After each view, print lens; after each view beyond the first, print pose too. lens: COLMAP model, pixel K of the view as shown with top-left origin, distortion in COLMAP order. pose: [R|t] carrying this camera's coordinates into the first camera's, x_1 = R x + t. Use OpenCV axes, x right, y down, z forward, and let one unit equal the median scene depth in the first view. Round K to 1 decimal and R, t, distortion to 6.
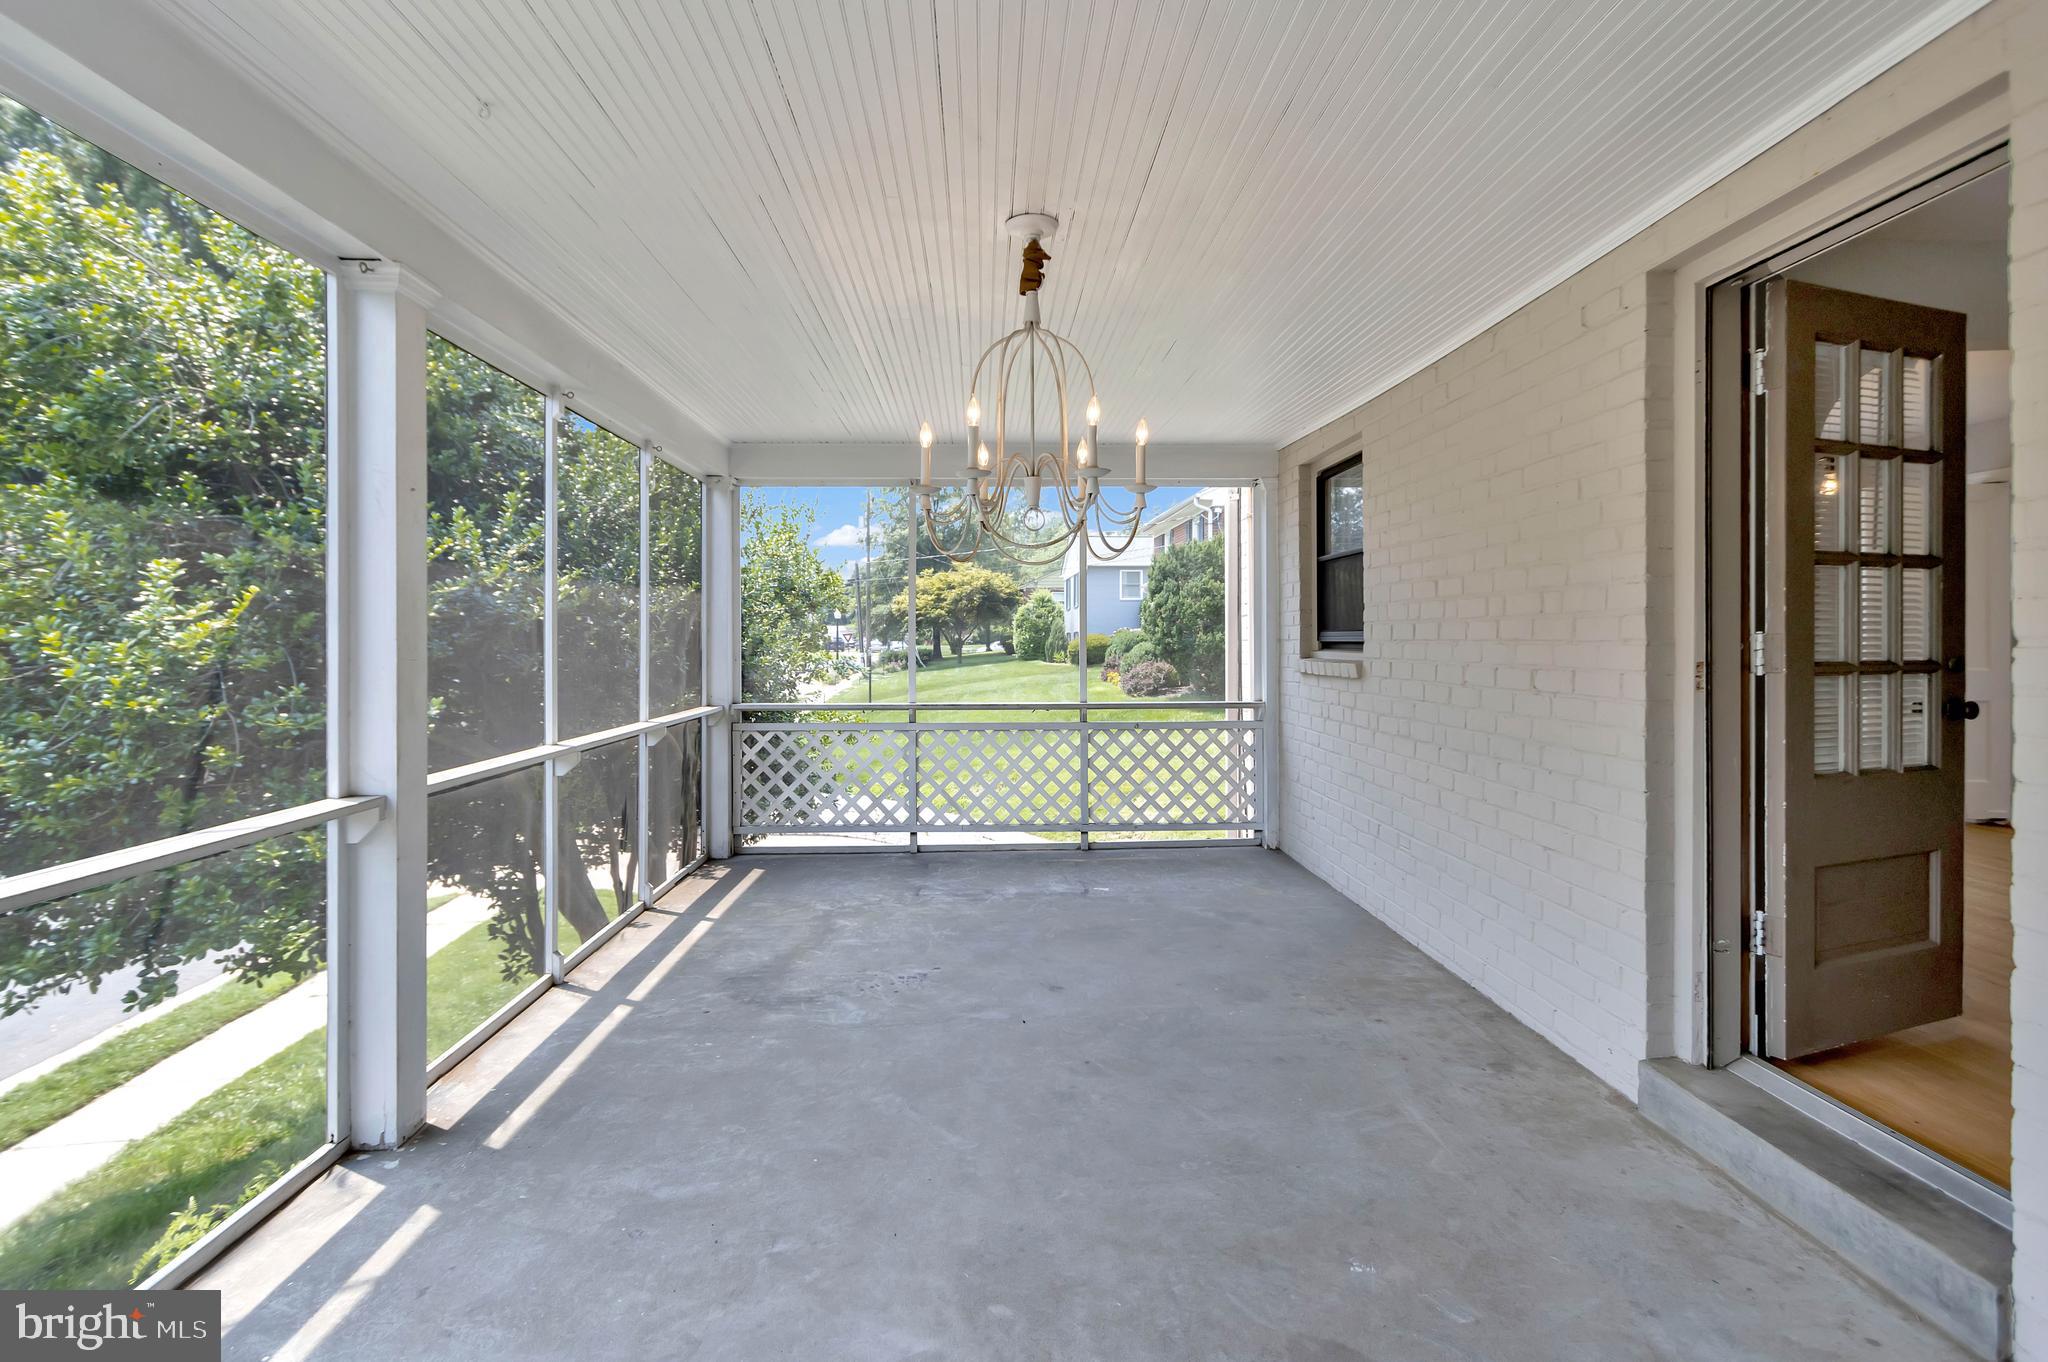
lens RADIAL K [[964.8, 0, 1015.9], [0, 964.8, 636.2], [0, 0, 1]] dist [0.006184, -0.000190]
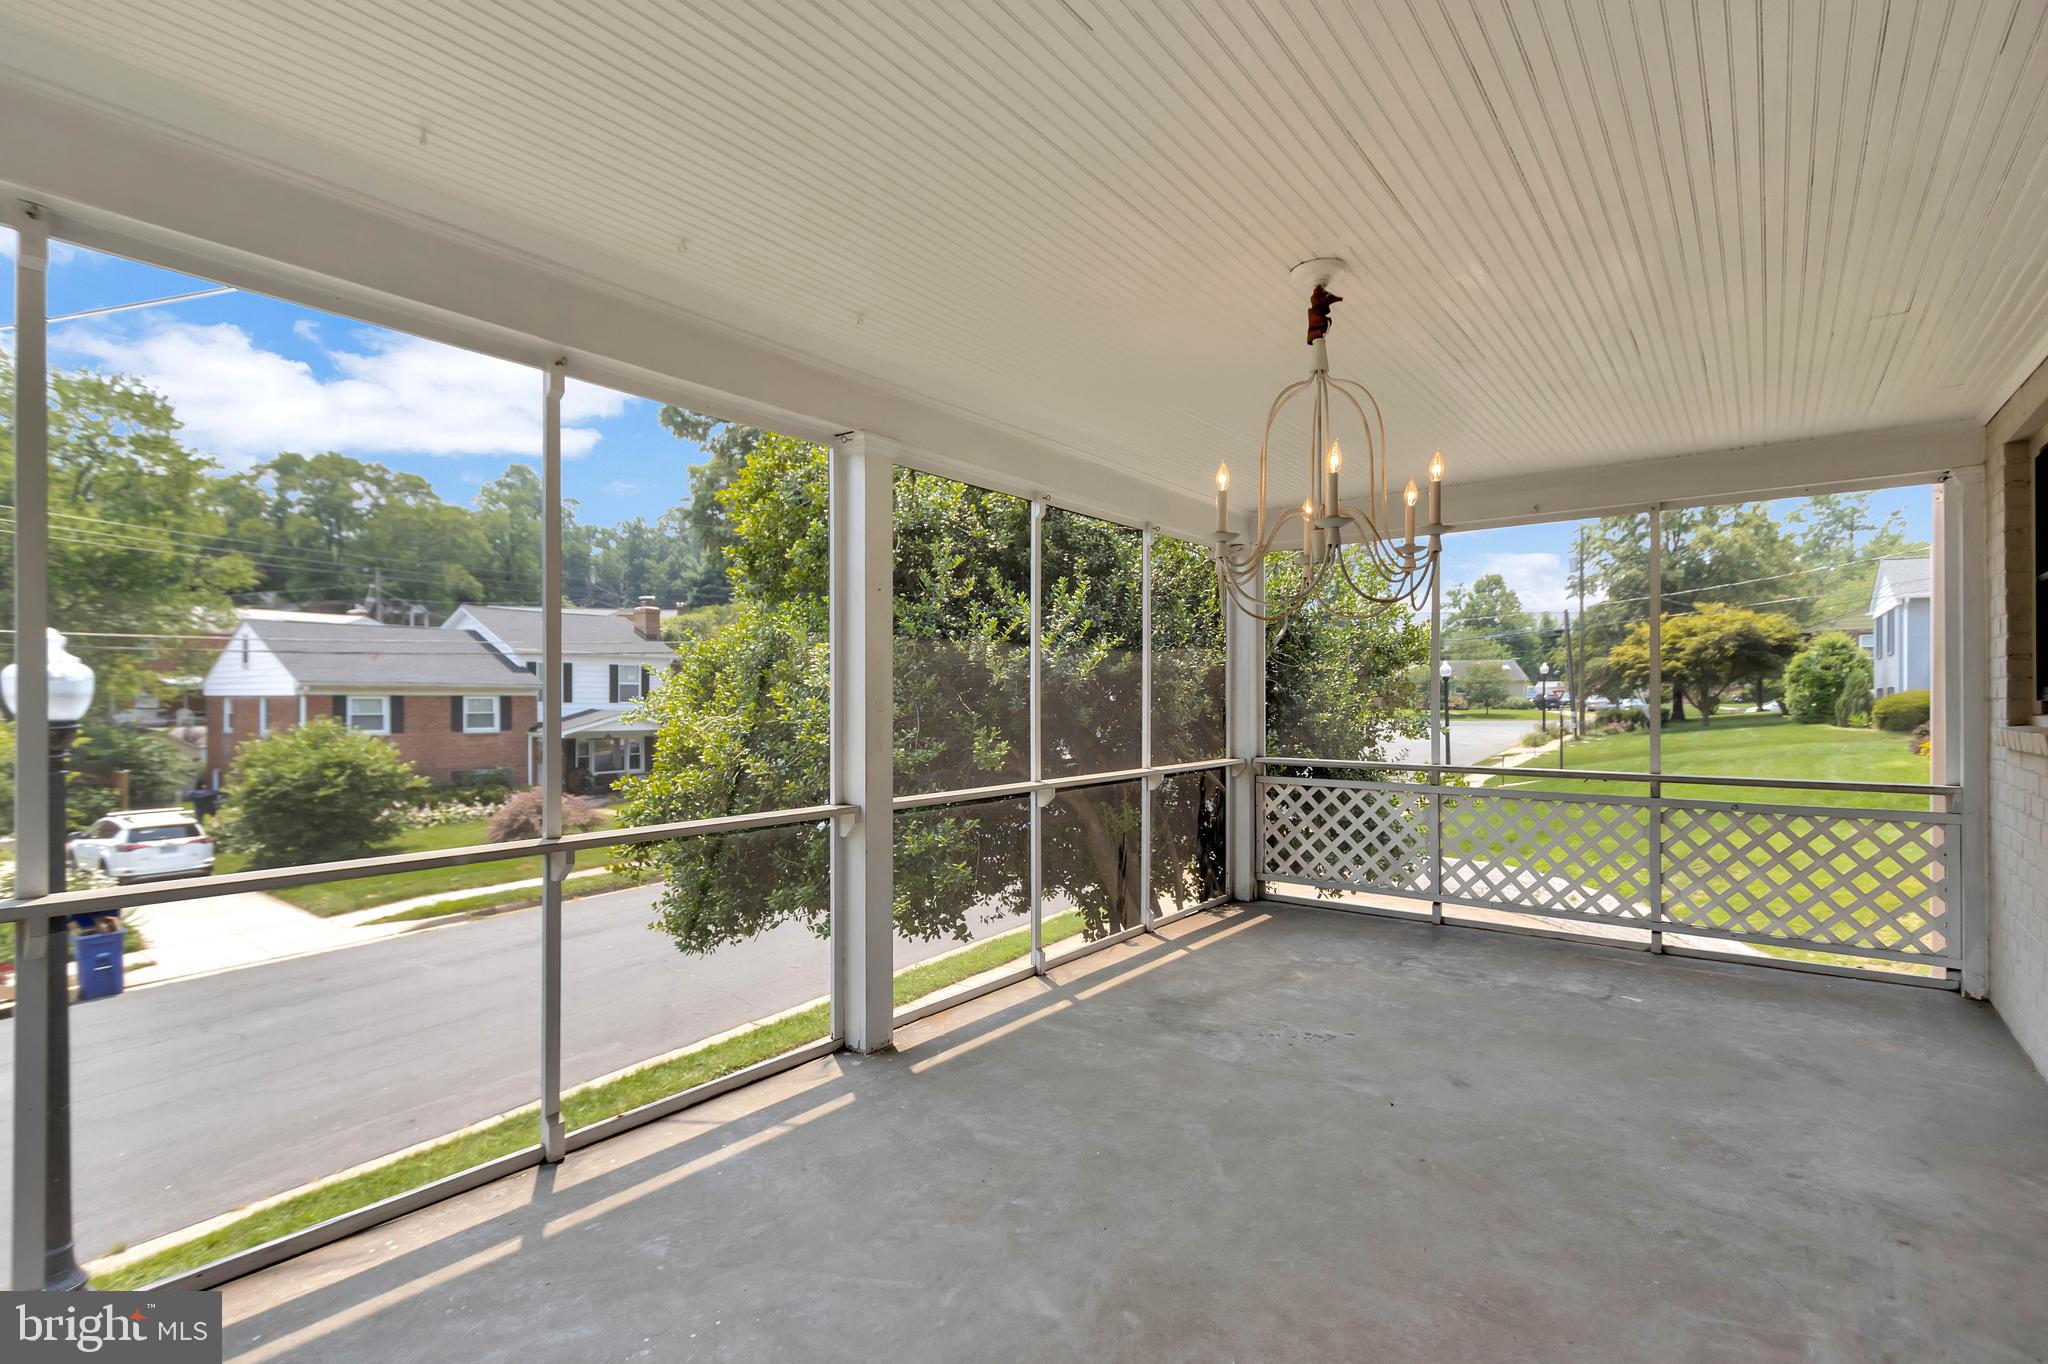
lens RADIAL K [[945.8, 0, 1025.5], [0, 945.8, 661.3], [0, 0, 1]] dist [0.002605, -0.000131]
pose [[0.765555, -0.022853, -0.642965, 0.195689], [0.001138, 0.999416, -0.034167, -0.000647], [0.643370, 0.025425, 0.765133, 0.031014]]
